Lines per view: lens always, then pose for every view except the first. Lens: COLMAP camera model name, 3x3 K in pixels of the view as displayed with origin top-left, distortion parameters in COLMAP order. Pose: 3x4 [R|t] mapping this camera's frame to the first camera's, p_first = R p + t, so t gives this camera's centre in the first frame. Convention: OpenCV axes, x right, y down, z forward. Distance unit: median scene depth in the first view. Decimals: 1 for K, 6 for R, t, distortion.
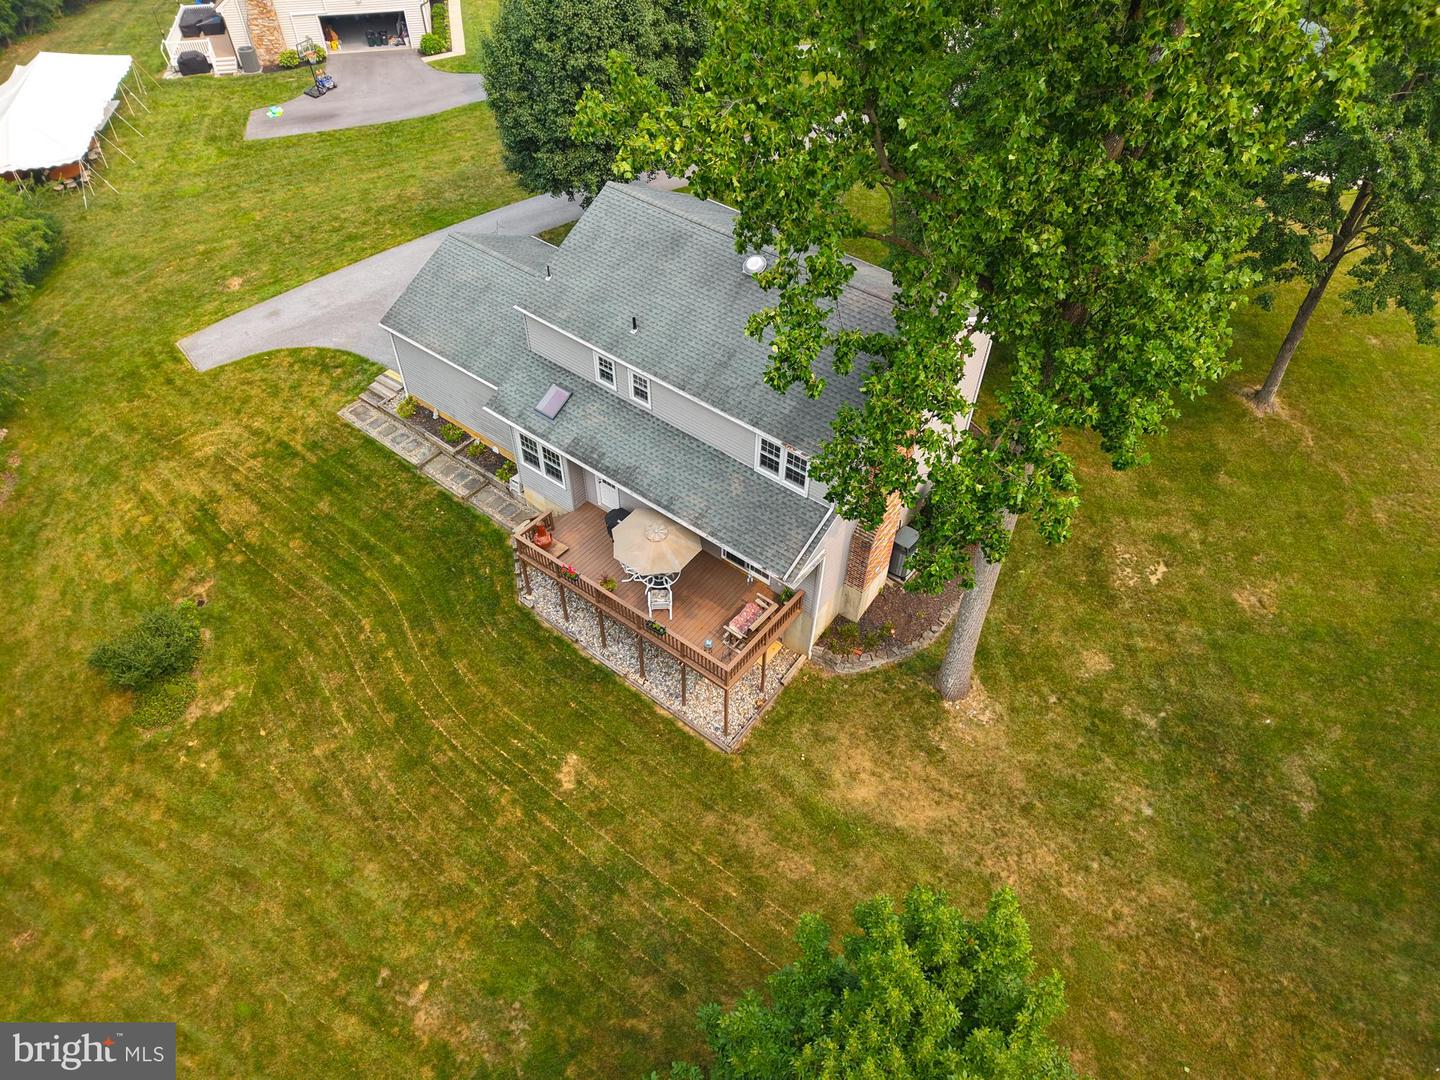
lens RADIAL K [[969.9, 0, 723.2], [0, 969.9, 532.5], [0, 0, 1]] dist [-0.003802, -0.004966]
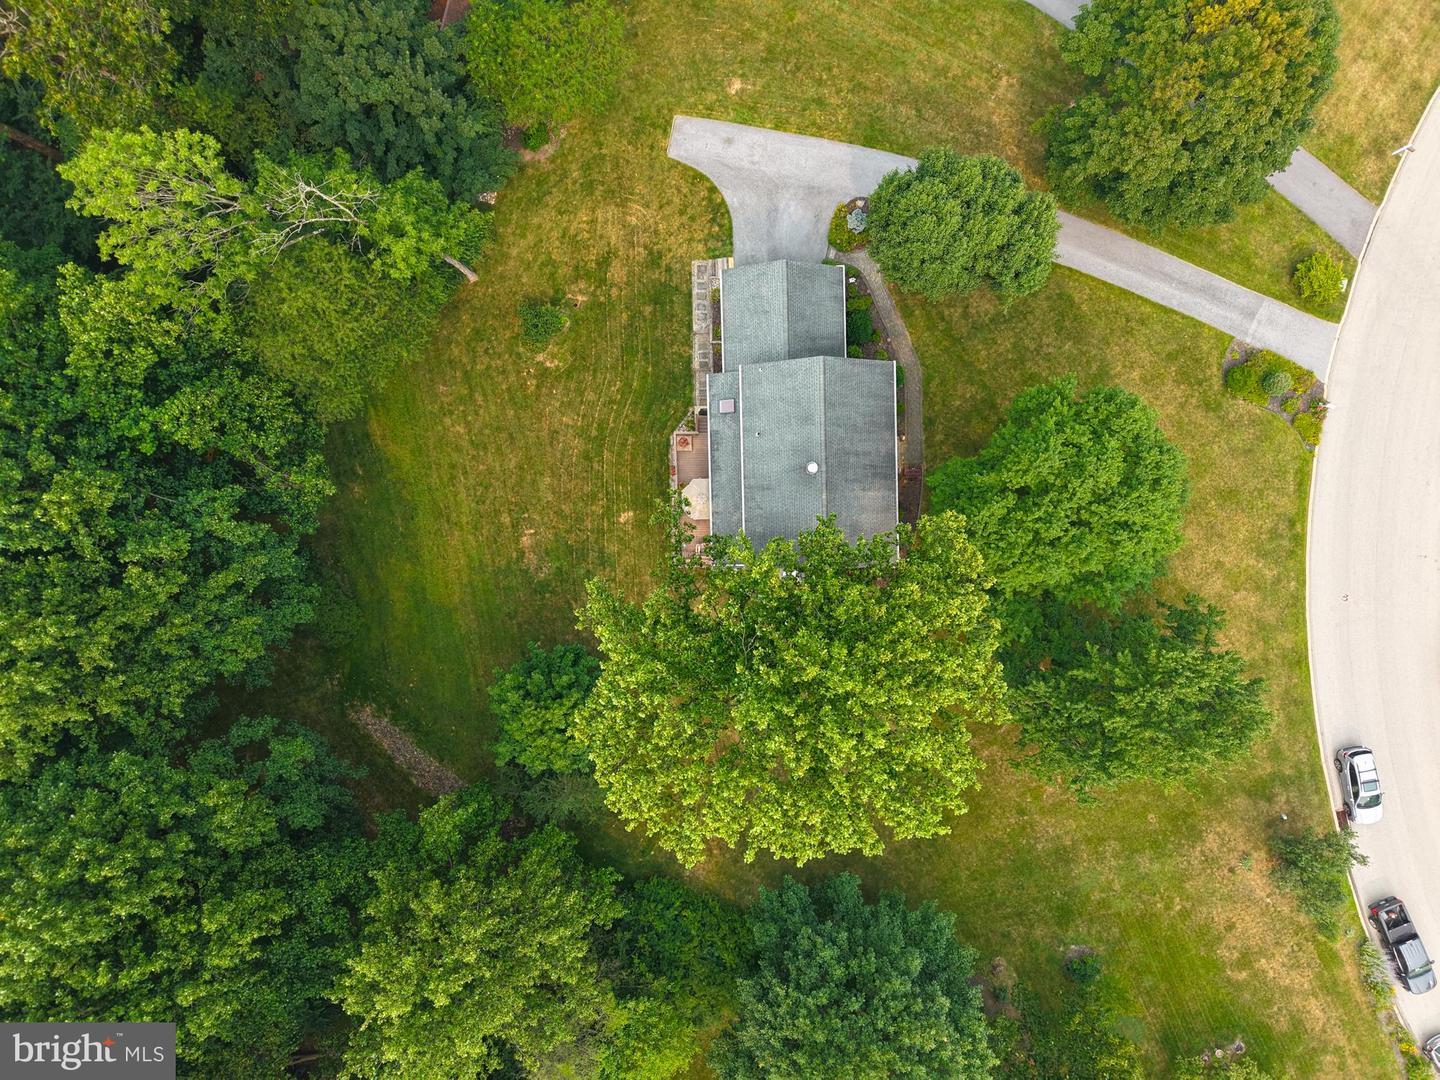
lens RADIAL K [[969.9, 0, 714.1], [0, 969.9, 546.3], [0, 0, 1]] dist [-0.003802, -0.004966]
pose [[0.627363, 0.778511, -0.018328, 0.054222], [-0.557451, 0.465407, 0.687492, -1.159943], [0.543750, -0.421090, 0.725961, -0.467317]]
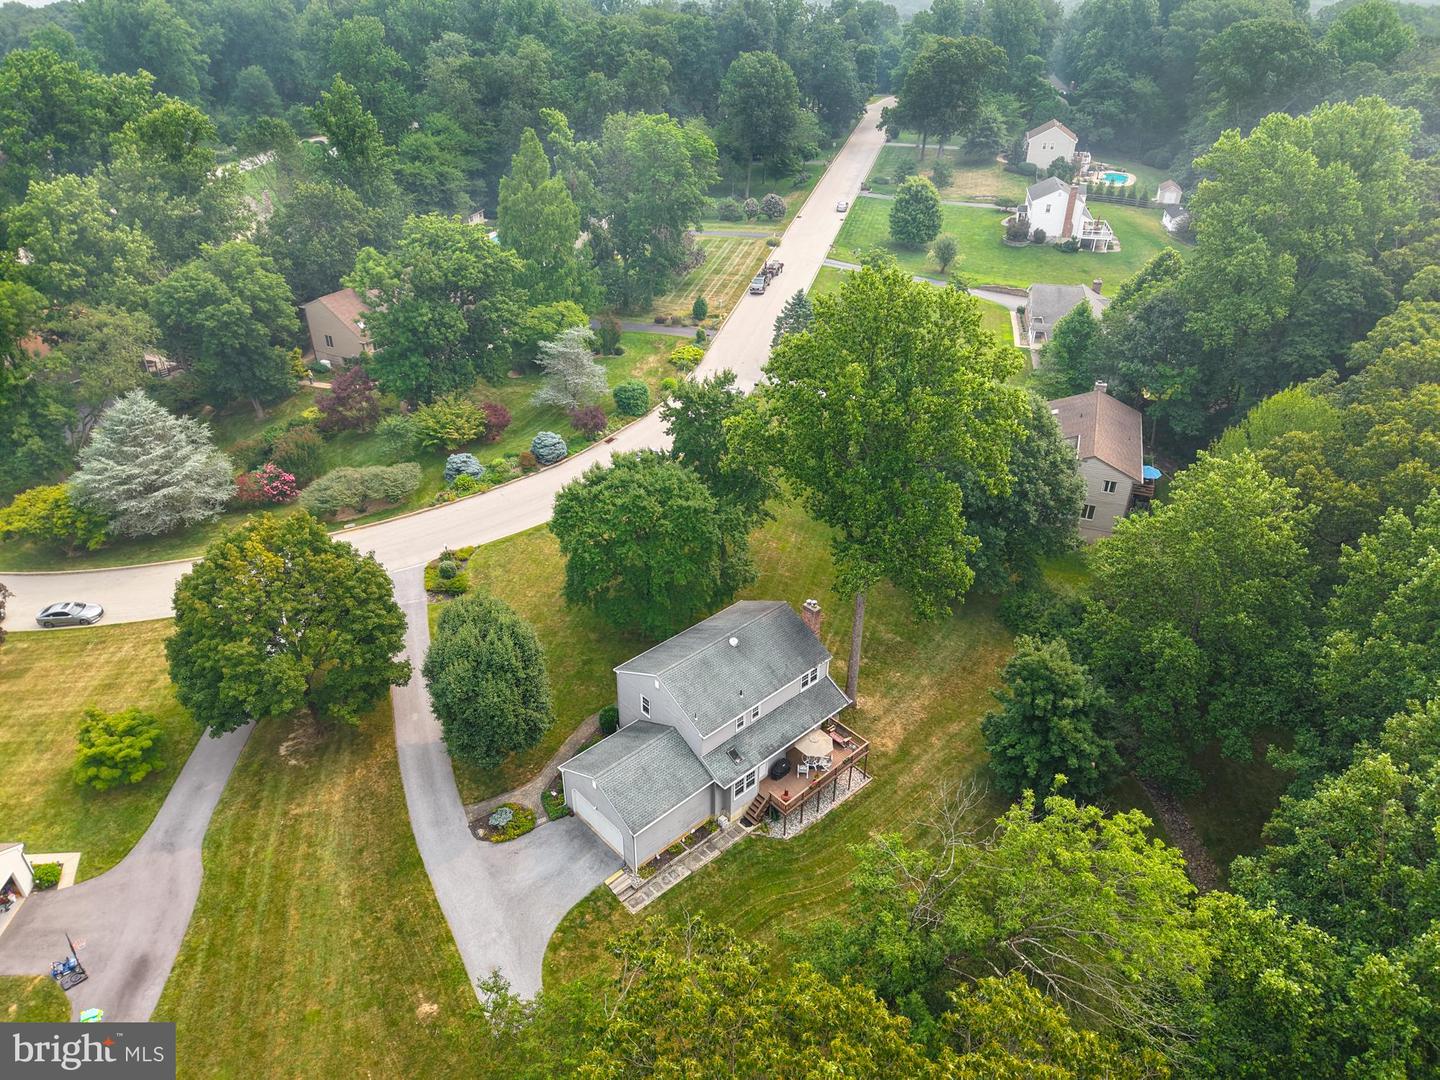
lens RADIAL K [[969.9, 0, 715.9], [0, 969.9, 536.8], [0, 0, 1]] dist [-0.003802, -0.004966]
pose [[0.159003, -0.518176, 0.840364, -1.440058], [0.714484, 0.647824, 0.264268, -0.871461], [-0.681345, 0.558407, 0.473234, -0.154397]]
